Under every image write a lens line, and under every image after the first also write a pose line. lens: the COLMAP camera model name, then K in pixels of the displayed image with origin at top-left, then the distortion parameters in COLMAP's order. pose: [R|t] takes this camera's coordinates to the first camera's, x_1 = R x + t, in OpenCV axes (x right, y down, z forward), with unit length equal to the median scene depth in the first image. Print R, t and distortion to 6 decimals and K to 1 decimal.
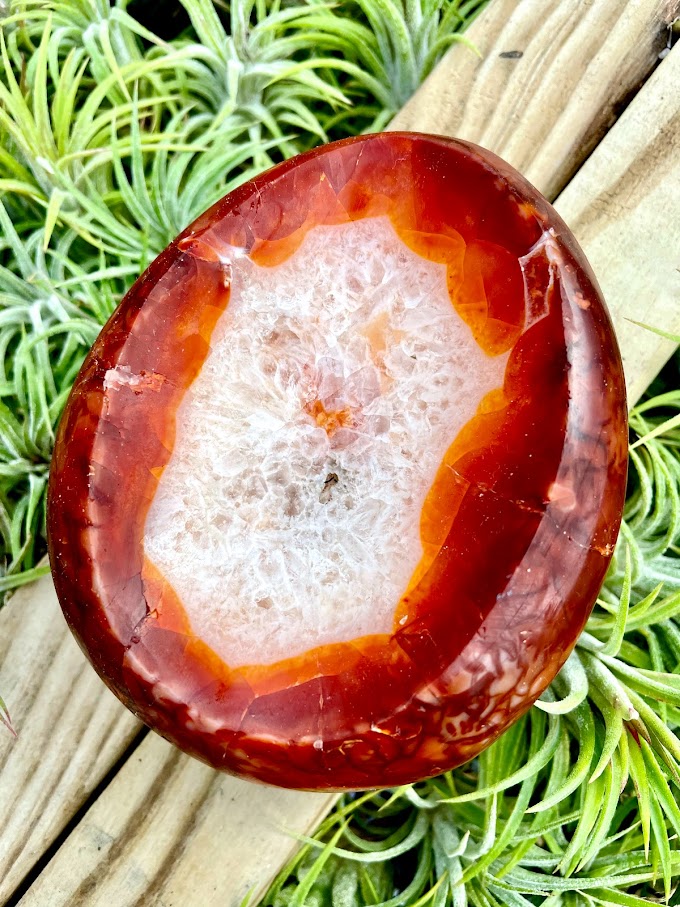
lens RADIAL K [[723.4, 0, 337.0], [0, 723.4, 452.5], [0, 0, 1]] dist [0.015441, -0.089472]
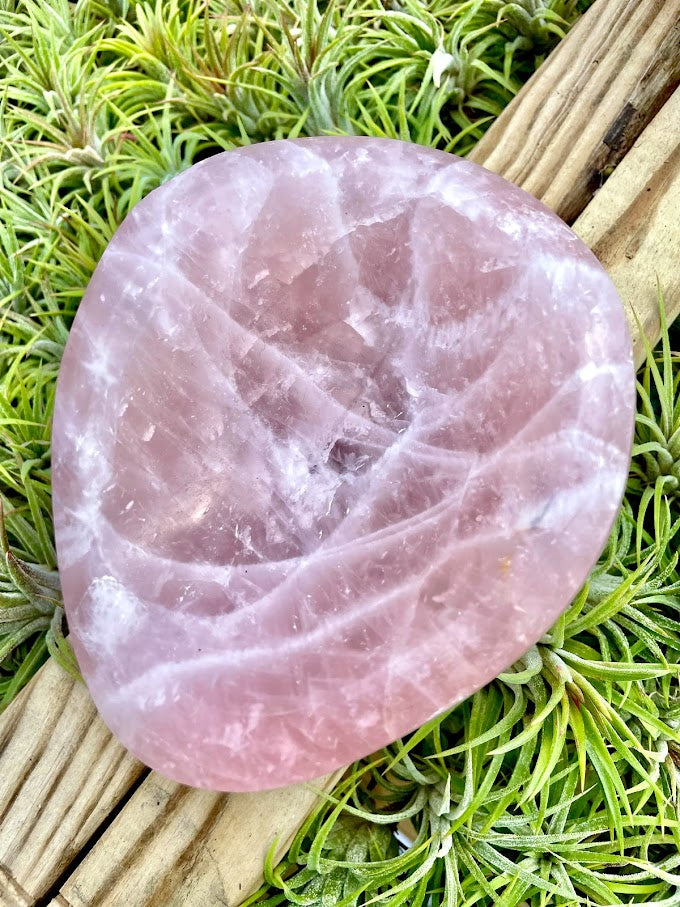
lens RADIAL K [[723.4, 0, 342.1], [0, 723.4, 449.1], [0, 0, 1]] dist [0.015441, -0.089472]
pose [[0.999441, -0.000586, -0.033414, 0.028674], [-0.003983, 0.990634, -0.136484, 0.103493], [0.033181, 0.136541, 0.990079, -0.295567]]
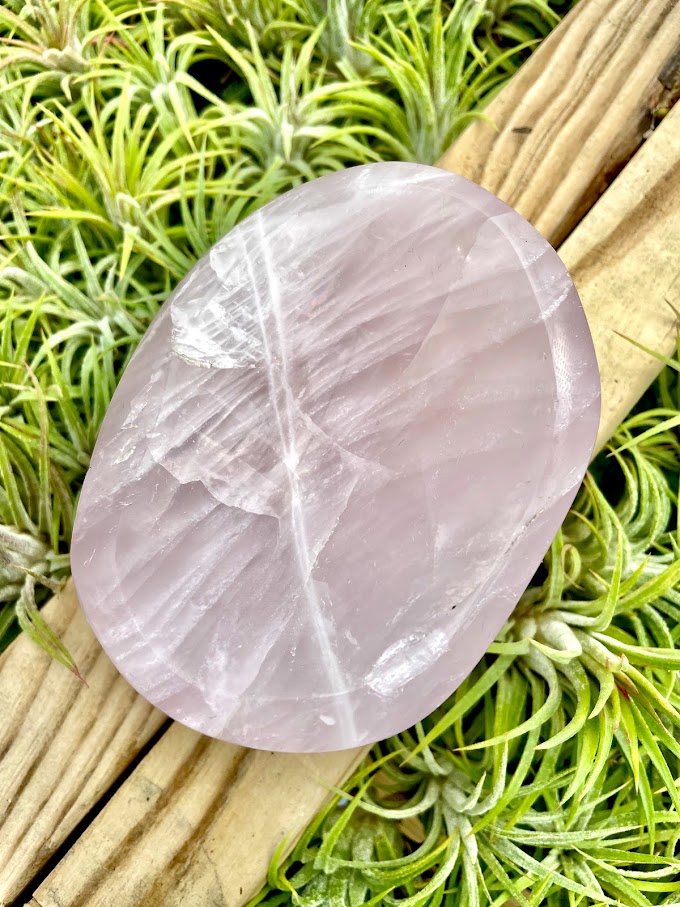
lens RADIAL K [[723.4, 0, 337.2], [0, 723.4, 453.3], [0, 0, 1]] dist [0.015441, -0.089472]
pose [[0.998624, 0.035818, 0.038314, -0.095282], [-0.032601, 0.996138, -0.081519, 0.095943], [-0.041086, 0.080158, 0.995935, -0.150513]]
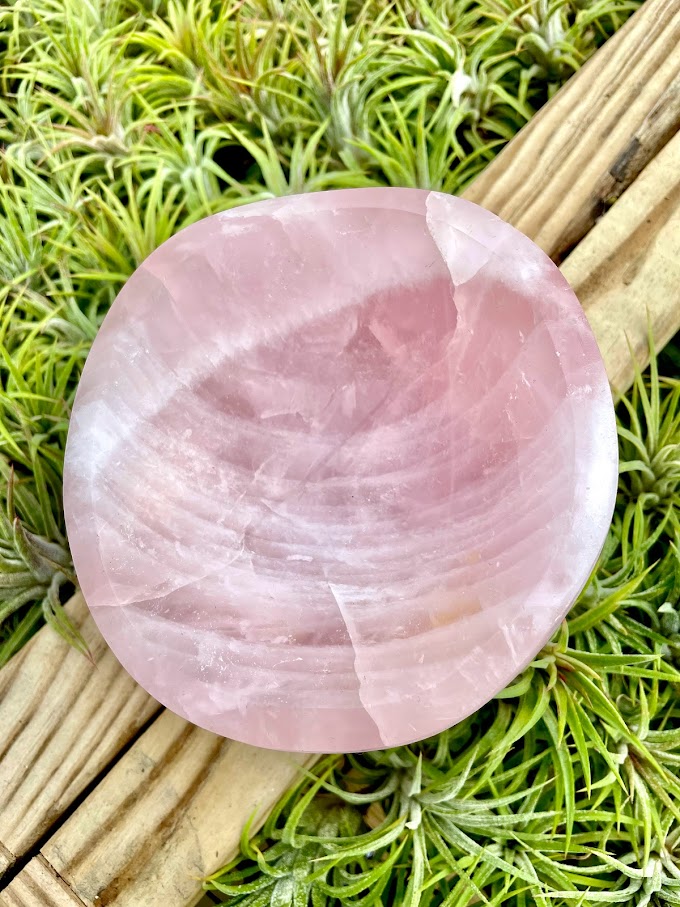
lens RADIAL K [[723.4, 0, 336.9], [0, 723.4, 454.2], [0, 0, 1]] dist [0.015441, -0.089472]
pose [[0.997334, 0.072674, -0.006519, -0.013782], [-0.072865, 0.987294, -0.141213, 0.136358], [-0.003827, 0.141311, 0.989958, -0.349875]]
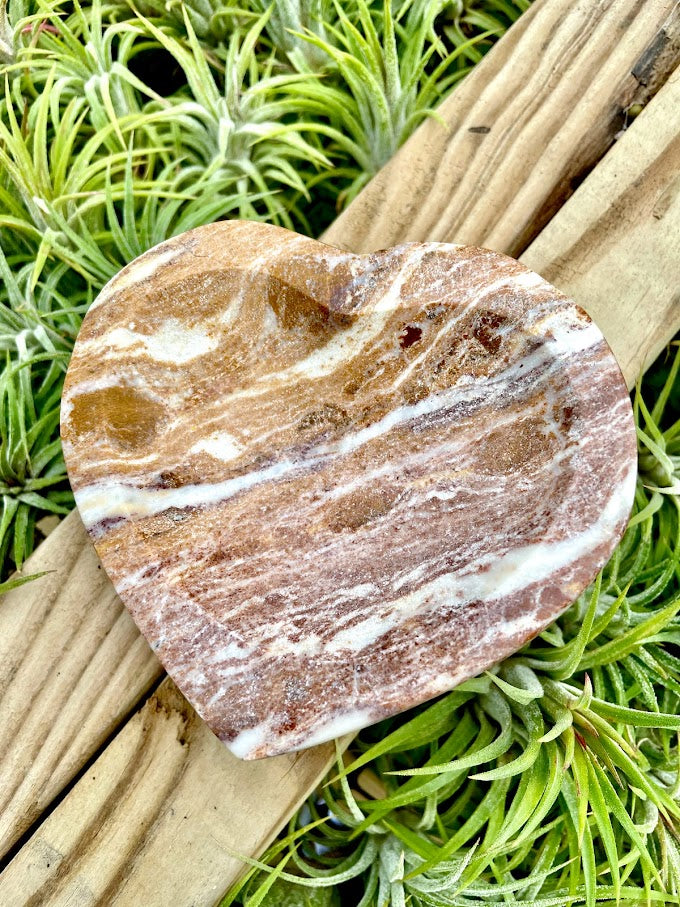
lens RADIAL K [[723.4, 0, 345.7], [0, 723.4, 454.5], [0, 0, 1]] dist [0.015441, -0.089472]
pose [[0.998153, 0.046624, 0.038945, 0.019534], [-0.043876, 0.996675, -0.068651, 0.023600], [-0.042016, 0.066816, 0.996880, -0.054413]]
